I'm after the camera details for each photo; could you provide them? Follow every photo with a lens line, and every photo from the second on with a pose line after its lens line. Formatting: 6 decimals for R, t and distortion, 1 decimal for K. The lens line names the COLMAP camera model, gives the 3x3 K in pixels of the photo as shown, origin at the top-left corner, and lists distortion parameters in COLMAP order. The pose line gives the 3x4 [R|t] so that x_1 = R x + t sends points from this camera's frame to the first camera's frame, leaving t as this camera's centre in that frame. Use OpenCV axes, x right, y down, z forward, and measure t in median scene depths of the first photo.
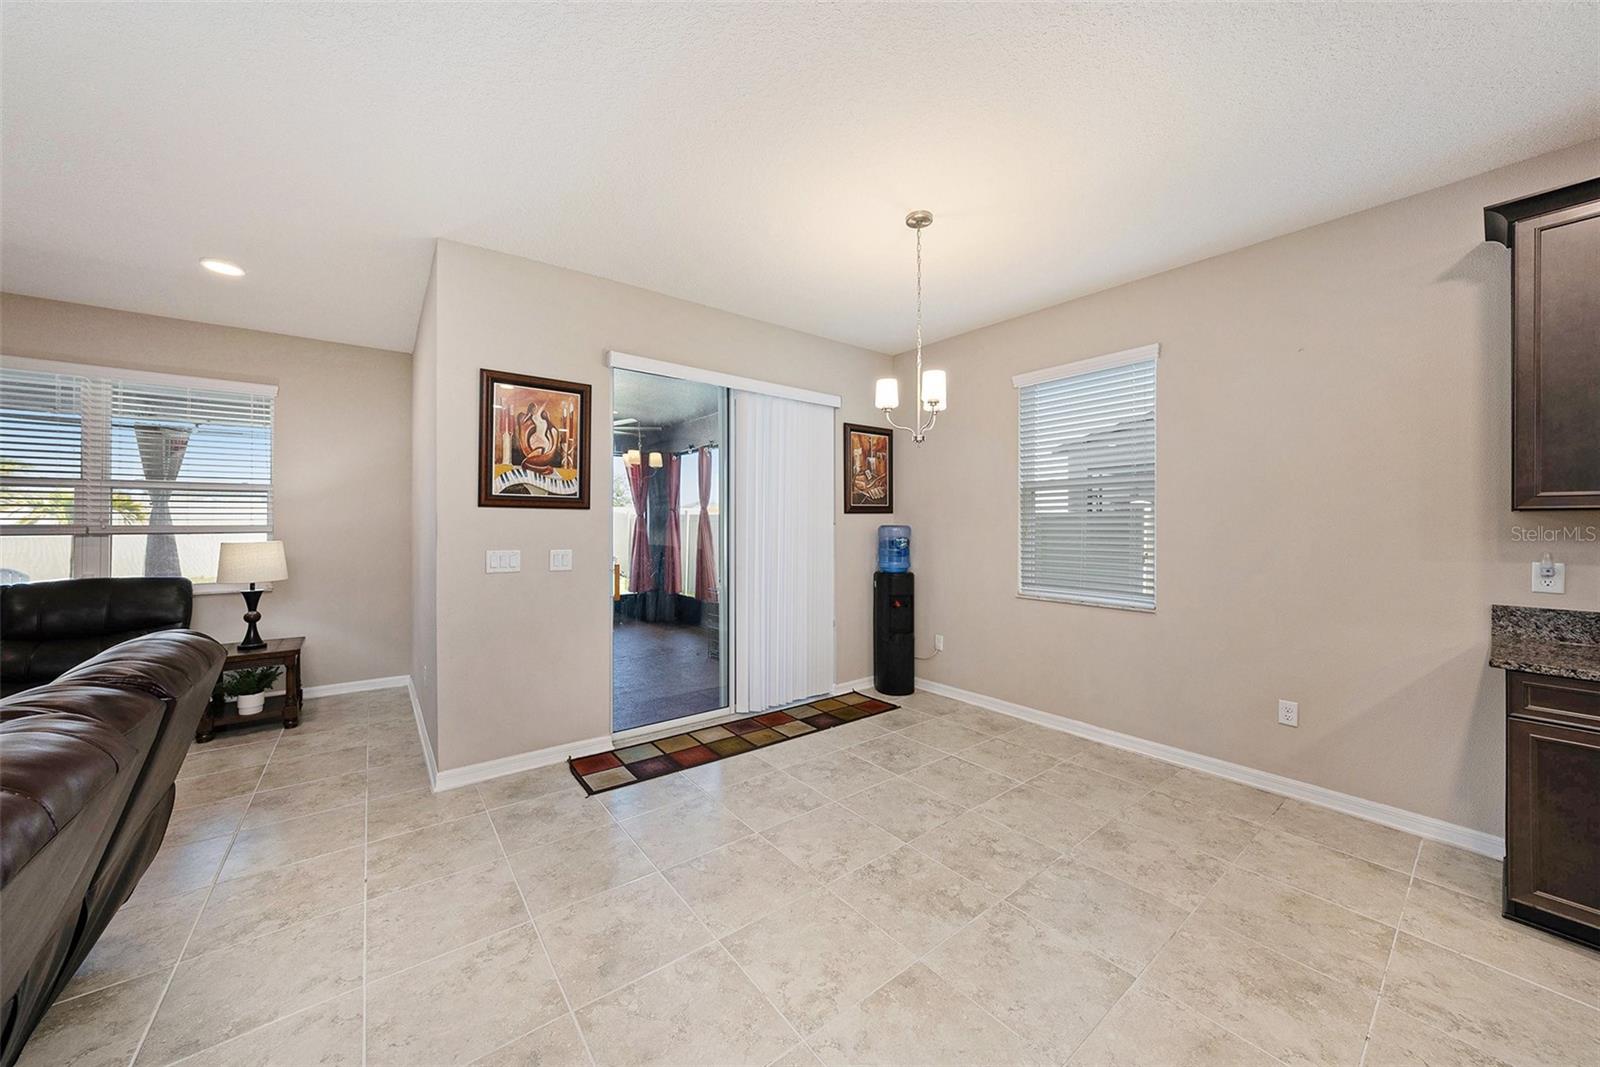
lens RADIAL K [[556.1, 0, 801.7], [0, 556.1, 519.7], [0, 0, 1]] dist [-0.020368, 0.004087]
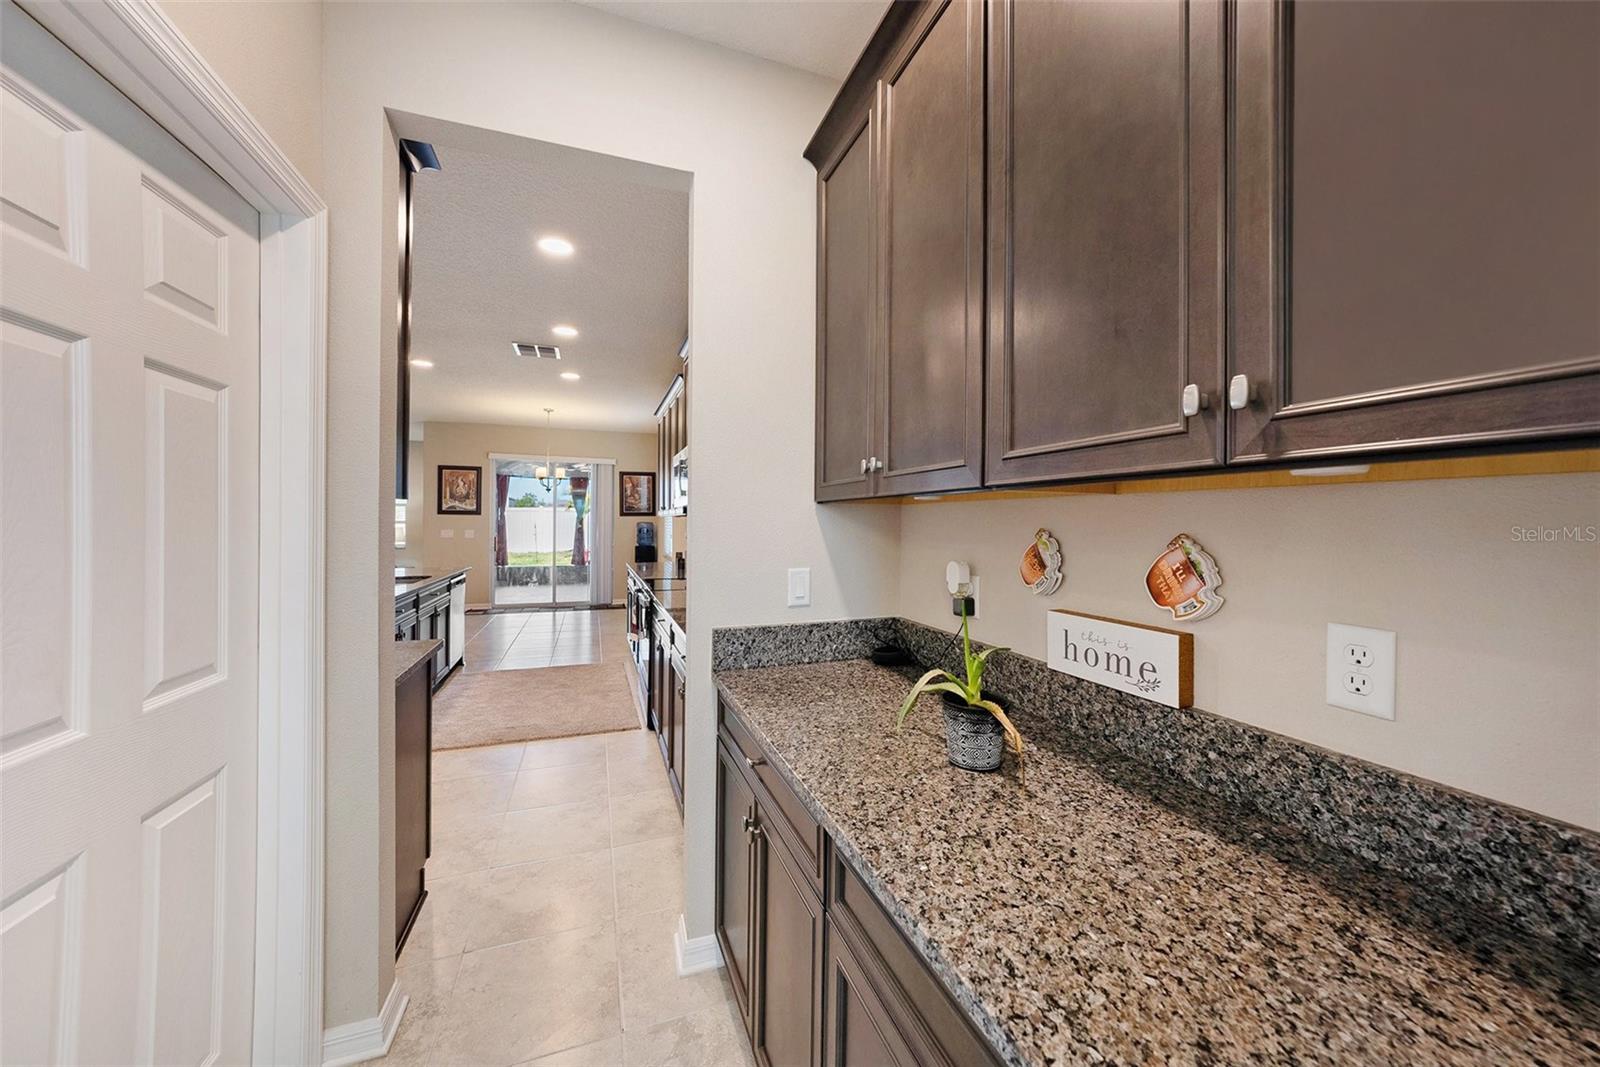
lens RADIAL K [[556.1, 0, 792.7], [0, 556.1, 521.9], [0, 0, 1]] dist [-0.020368, 0.004087]
pose [[0.952531, 0.005186, -0.304398, 1.577470], [-0.004543, 0.999986, 0.002819, 0.000450], [0.304408, -0.001302, 0.952541, -0.894894]]
